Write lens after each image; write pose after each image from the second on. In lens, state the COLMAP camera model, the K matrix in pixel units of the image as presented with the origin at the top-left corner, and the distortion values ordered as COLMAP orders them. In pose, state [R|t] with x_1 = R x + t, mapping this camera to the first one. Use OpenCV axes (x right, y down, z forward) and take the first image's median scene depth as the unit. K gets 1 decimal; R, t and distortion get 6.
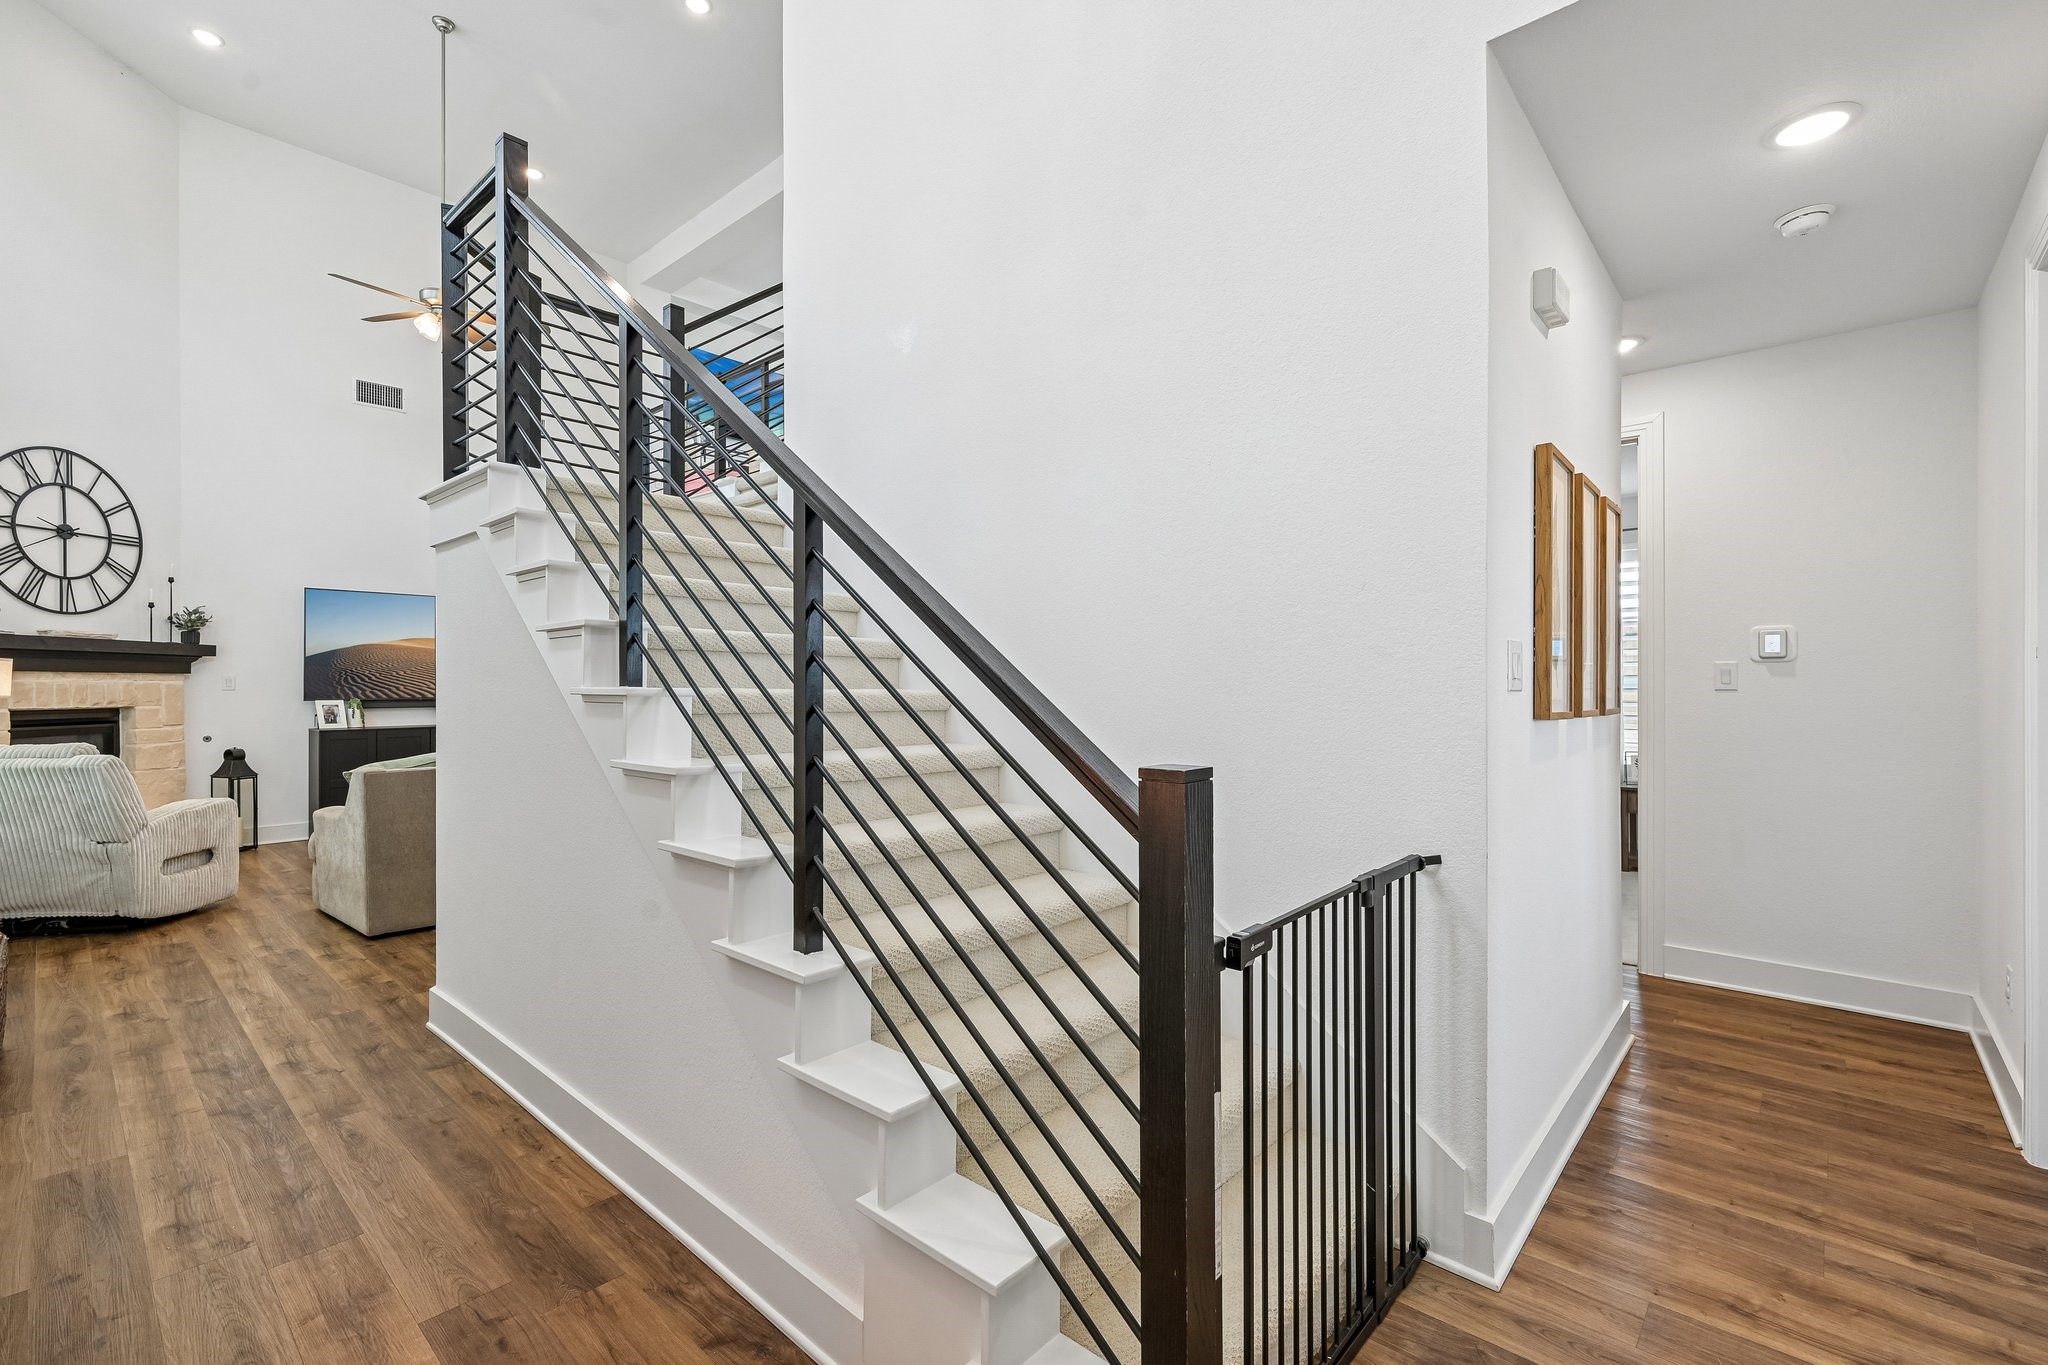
lens RADIAL K [[858.6, 0, 1027.6], [0, 858.6, 685.8], [0, 0, 1]] dist [-0.000013, -0.000123]
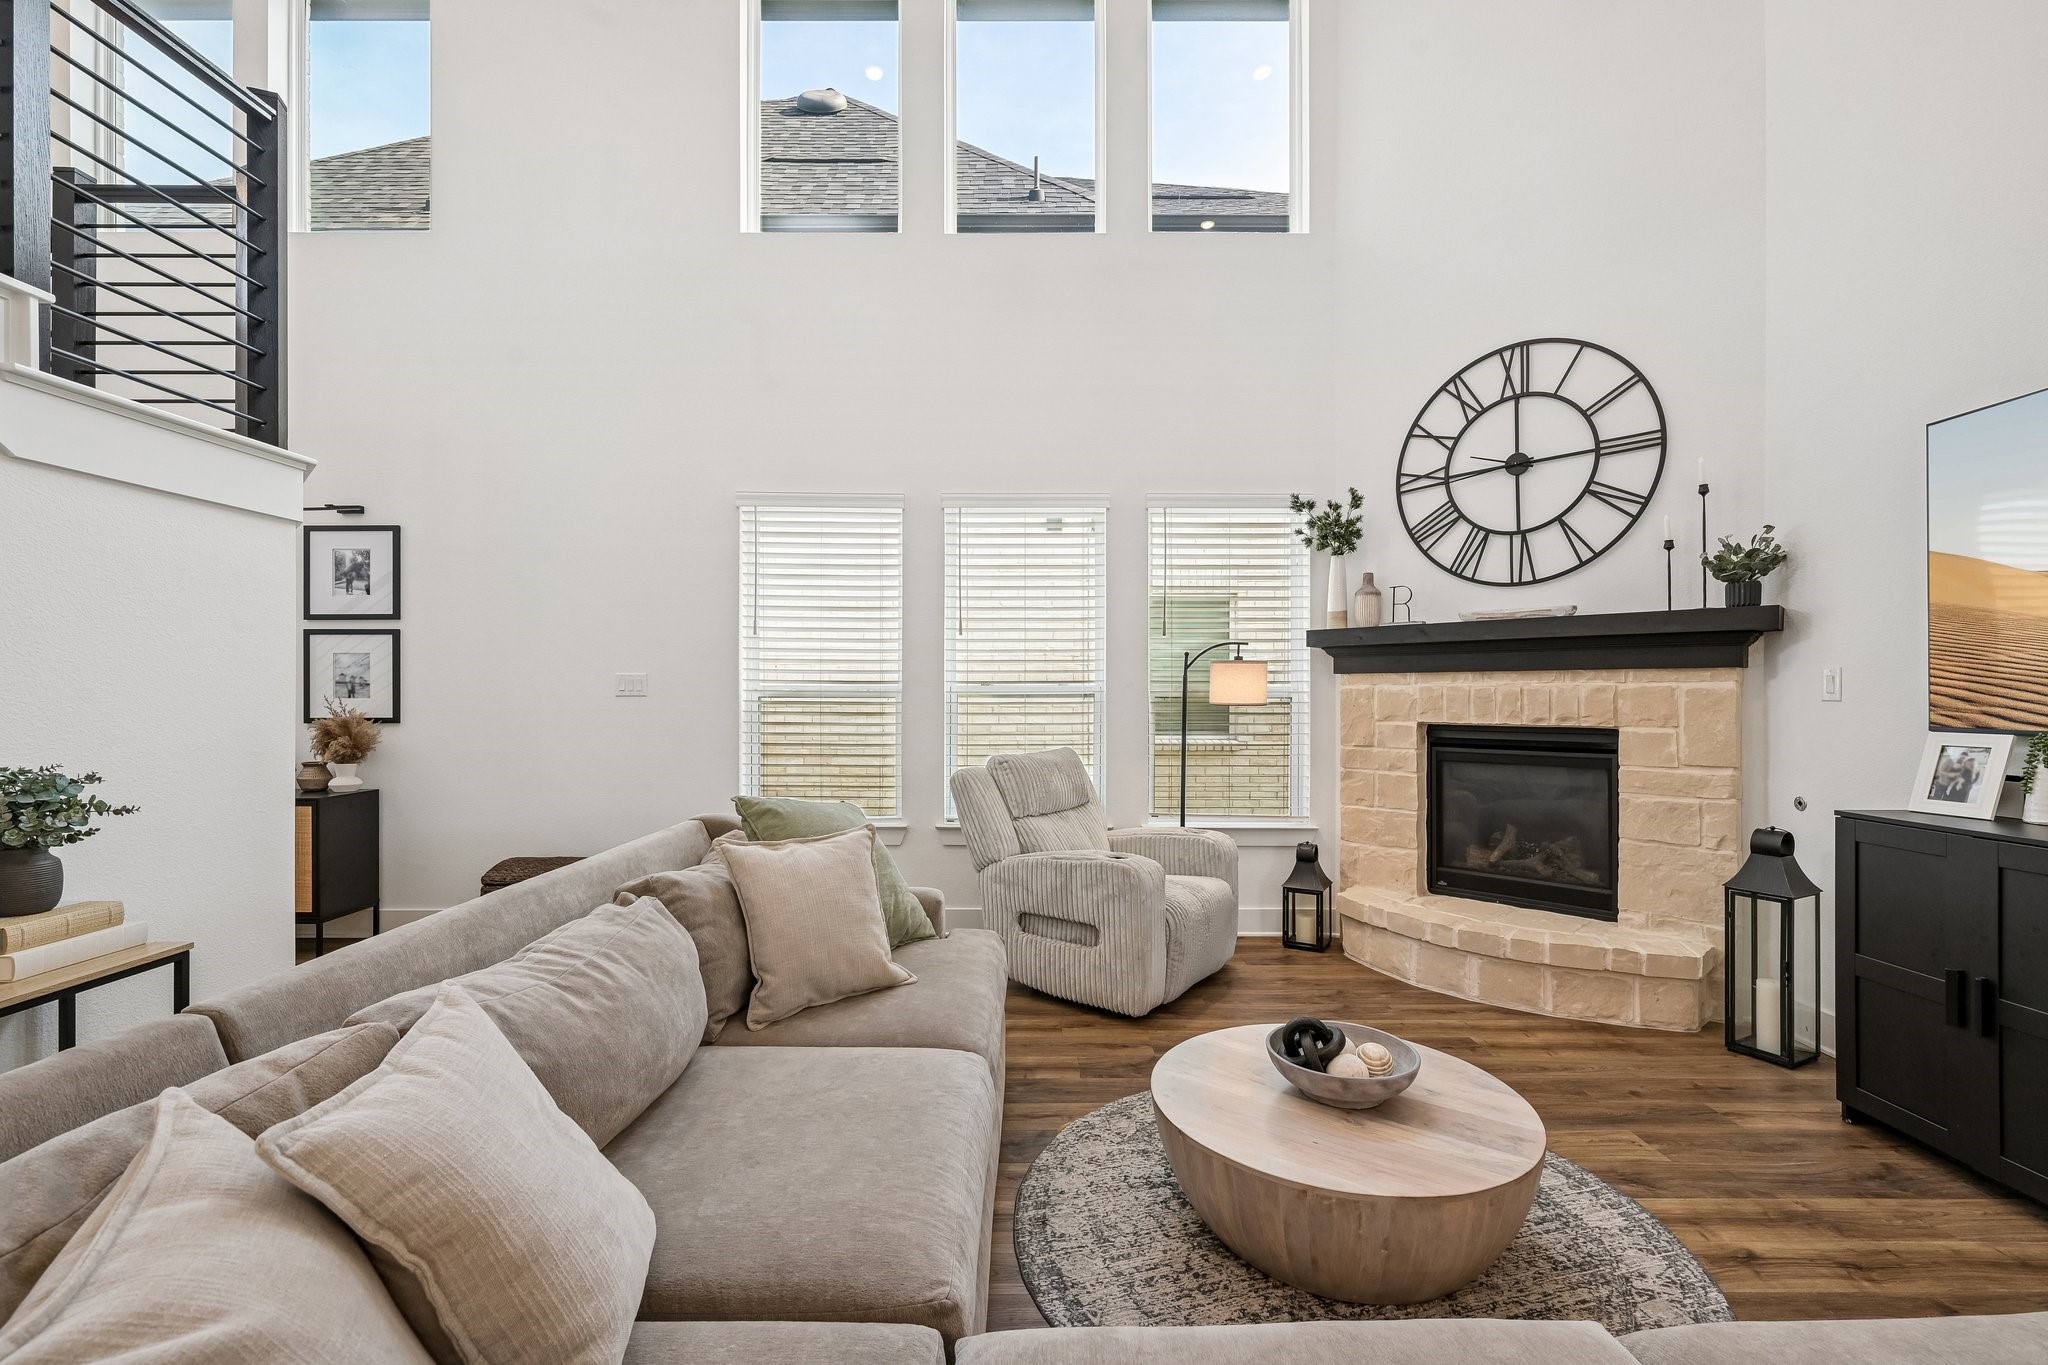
lens RADIAL K [[858.6, 0, 1051.8], [0, 858.6, 694.8], [0, 0, 1]] dist [-0.000013, -0.000123]
pose [[-0.734940, -0.001747, -0.678129, -0.384947], [-0.003864, 0.999991, 0.001612, 0.002877], [0.678121, 0.003805, -0.734941, 1.230094]]
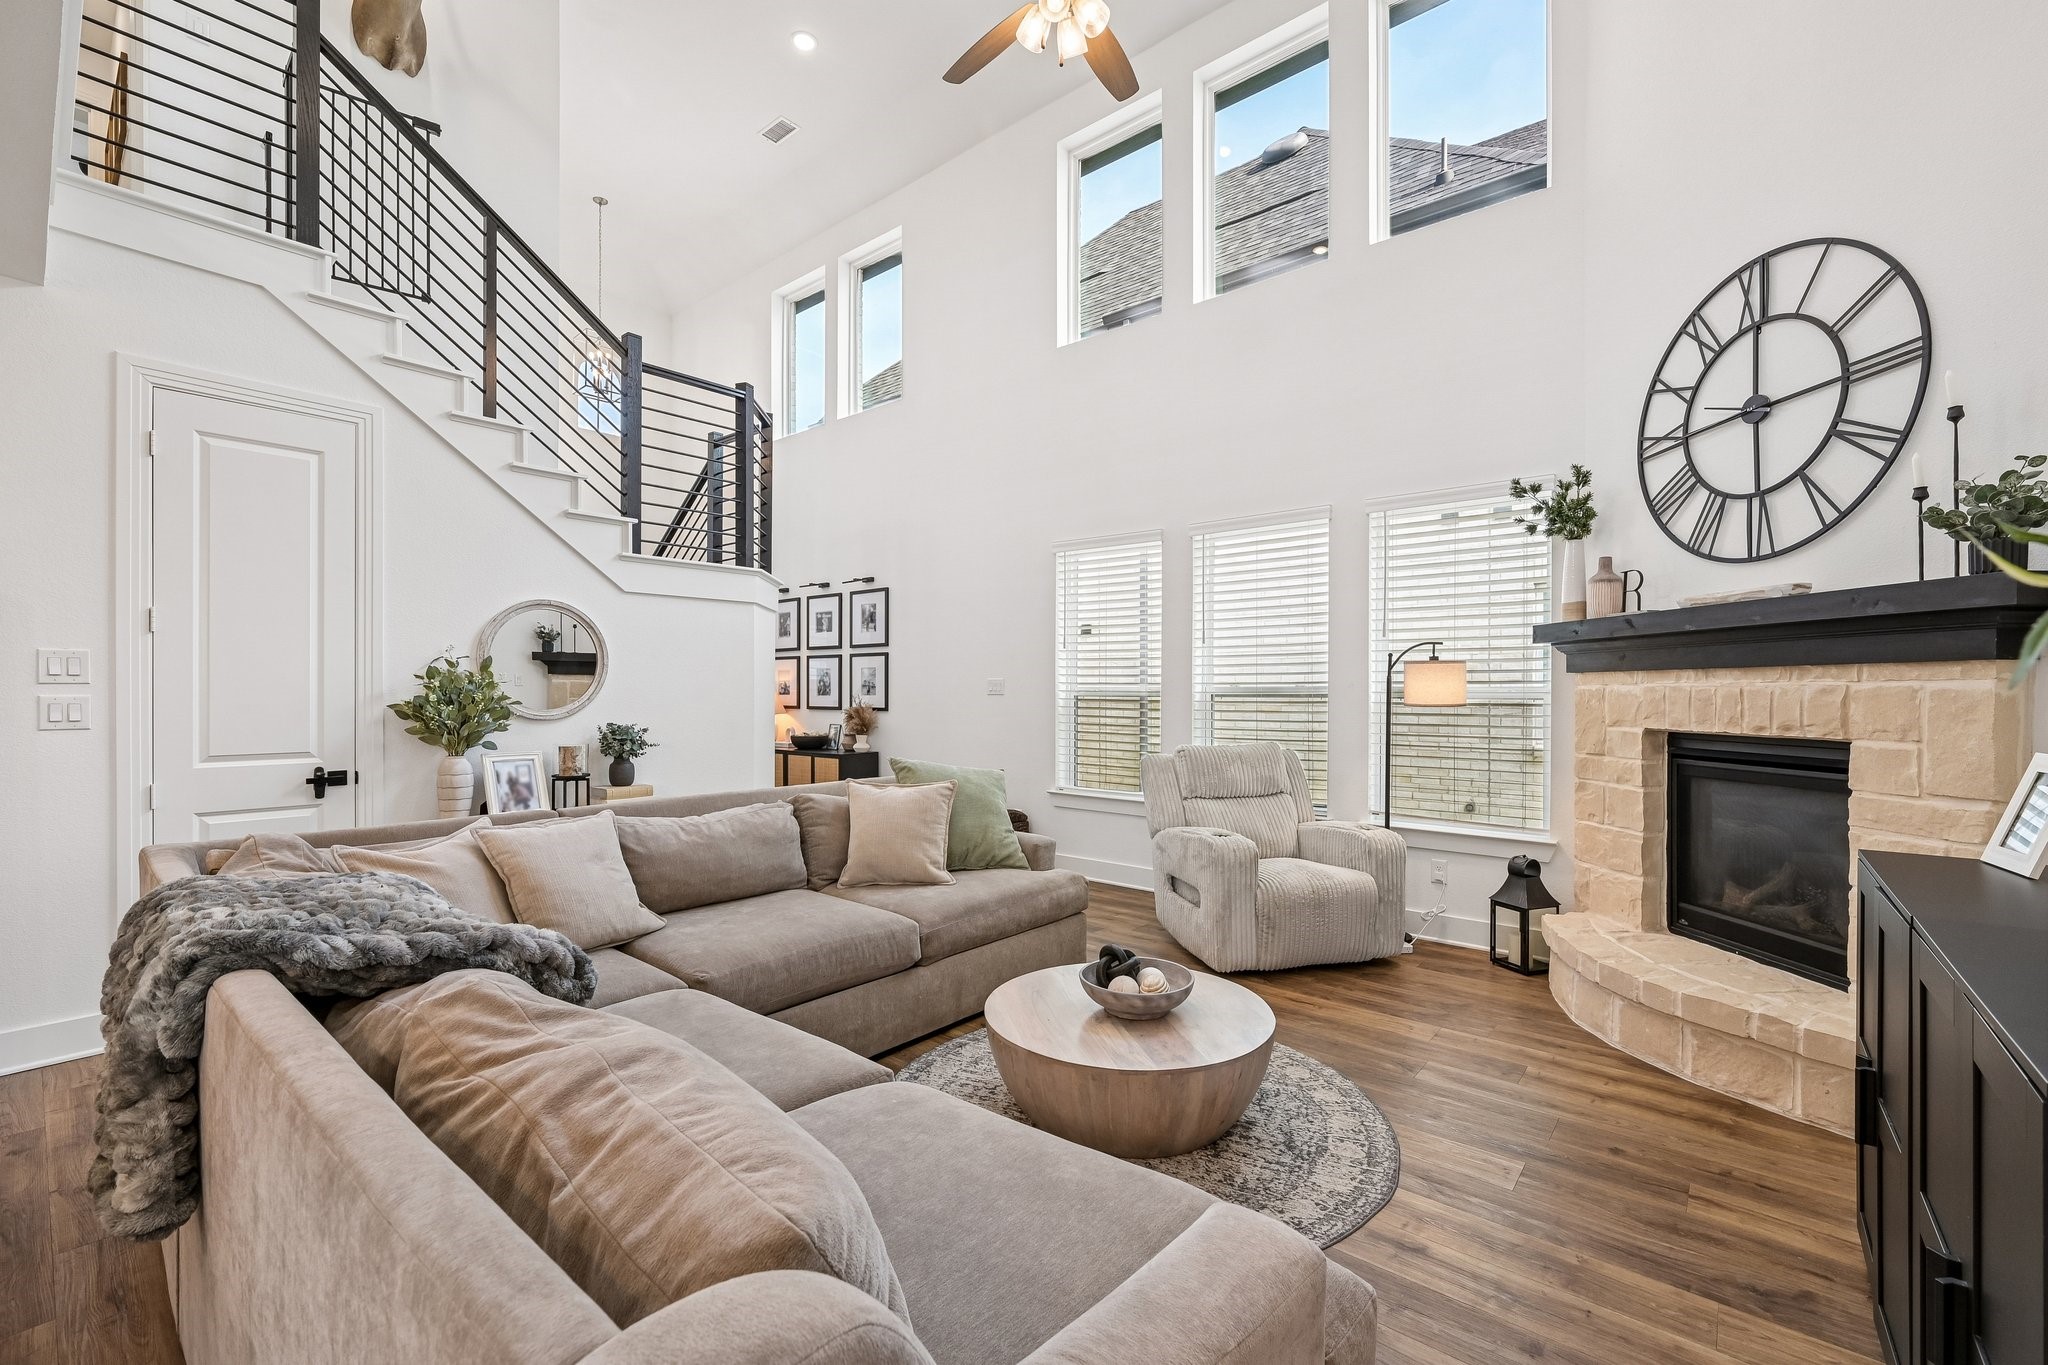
lens RADIAL K [[858.6, 0, 1076.2], [0, 858.6, 695.0], [0, 0, 1]] dist [-0.000013, -0.000123]
pose [[-0.997591, -0.006936, -0.069027, -0.645113], [-0.007240, 0.999965, 0.004154, 0.002090], [0.068996, 0.004643, -0.997606, 1.489914]]
